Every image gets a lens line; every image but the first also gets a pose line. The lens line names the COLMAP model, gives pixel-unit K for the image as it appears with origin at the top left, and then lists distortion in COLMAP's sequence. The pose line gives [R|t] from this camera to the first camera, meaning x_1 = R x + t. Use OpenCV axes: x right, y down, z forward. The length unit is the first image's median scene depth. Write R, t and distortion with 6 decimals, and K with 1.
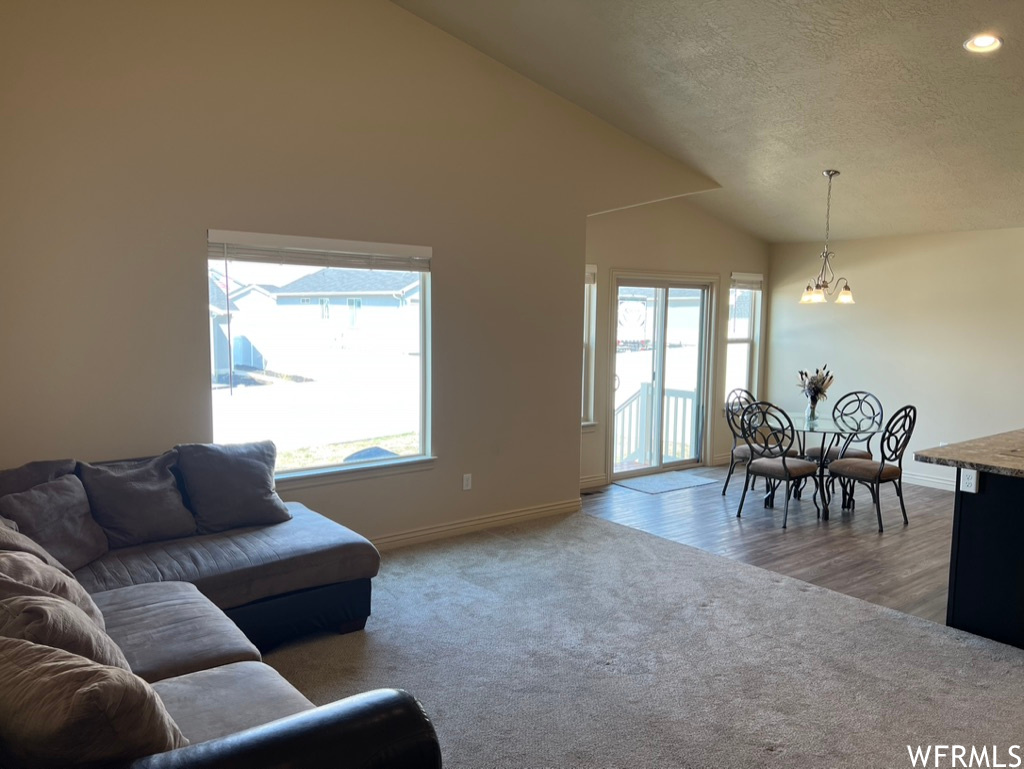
lens RADIAL K [[762.2, 0, 512.0], [0, 762.2, 384.5], [0, 0, 1]] dist [0.068889, -0.082542]
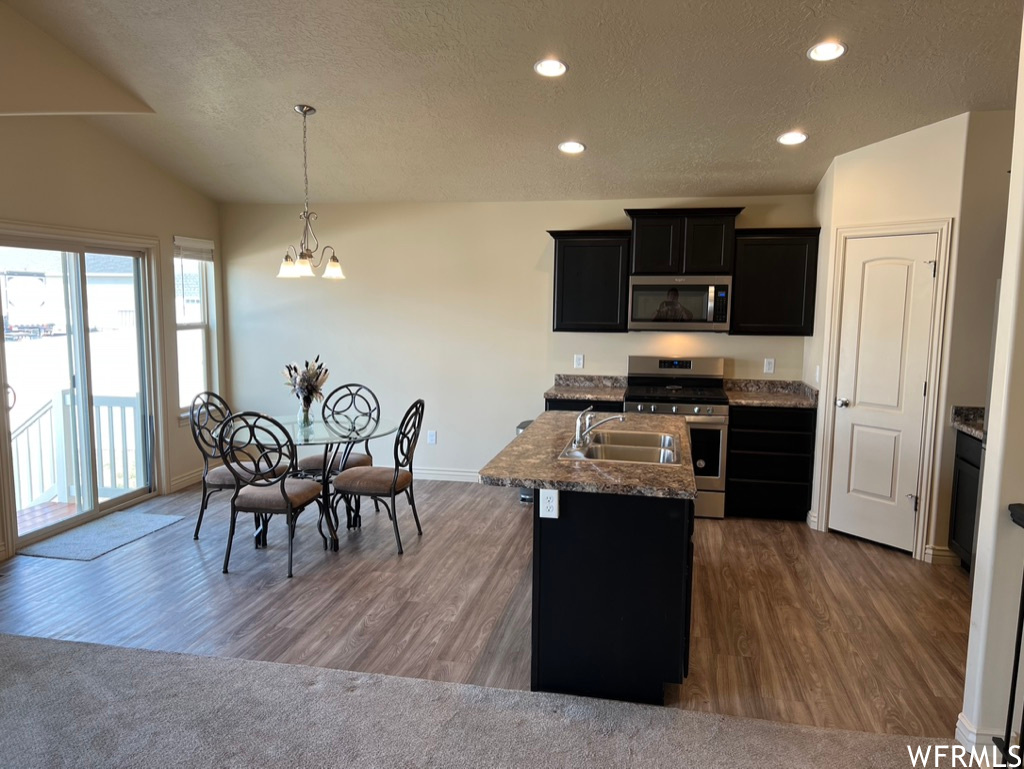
lens RADIAL K [[765.7, 0, 499.4], [0, 765.7, 389.0], [0, 0, 1]] dist [0.065705, -0.079819]
pose [[0.765520, -0.083757, 0.637937, 0.039855], [0.063326, 0.996485, 0.054842, -0.021757], [-0.640288, -0.001585, 0.768133, 0.257557]]
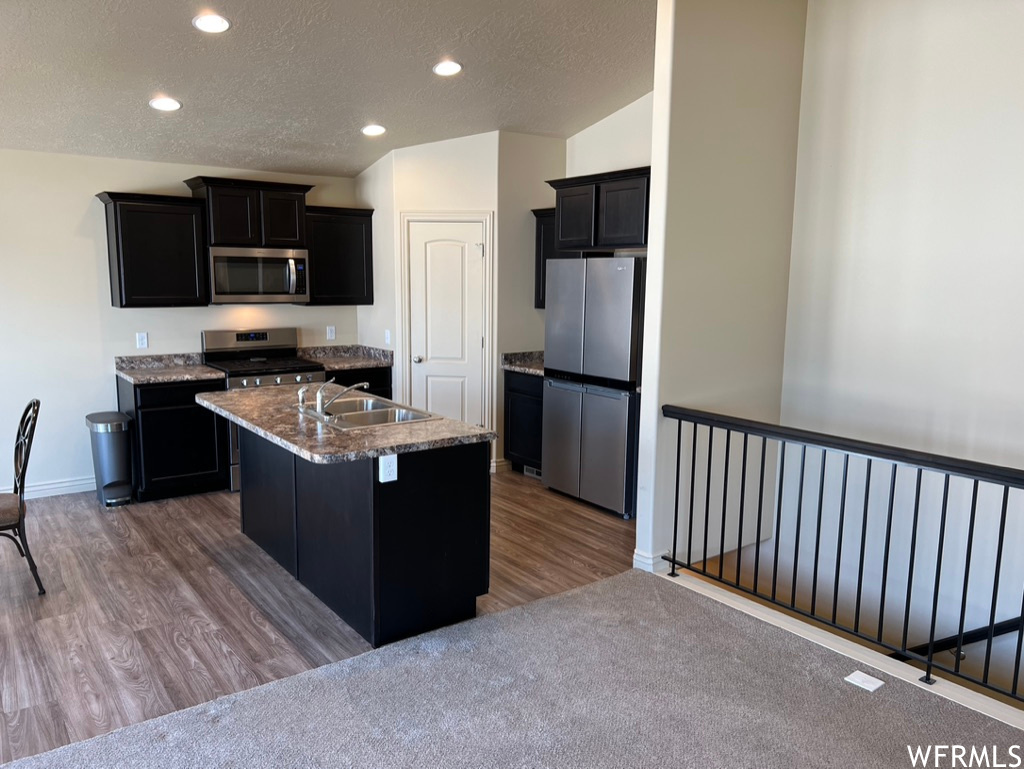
lens RADIAL K [[765.7, 0, 499.4], [0, 765.7, 389.0], [0, 0, 1]] dist [0.065705, -0.079819]
pose [[0.037265, -0.162858, 0.985946, -0.119752], [0.086838, 0.983426, 0.159160, -0.047228], [-0.995525, 0.079686, 0.050790, 0.491270]]
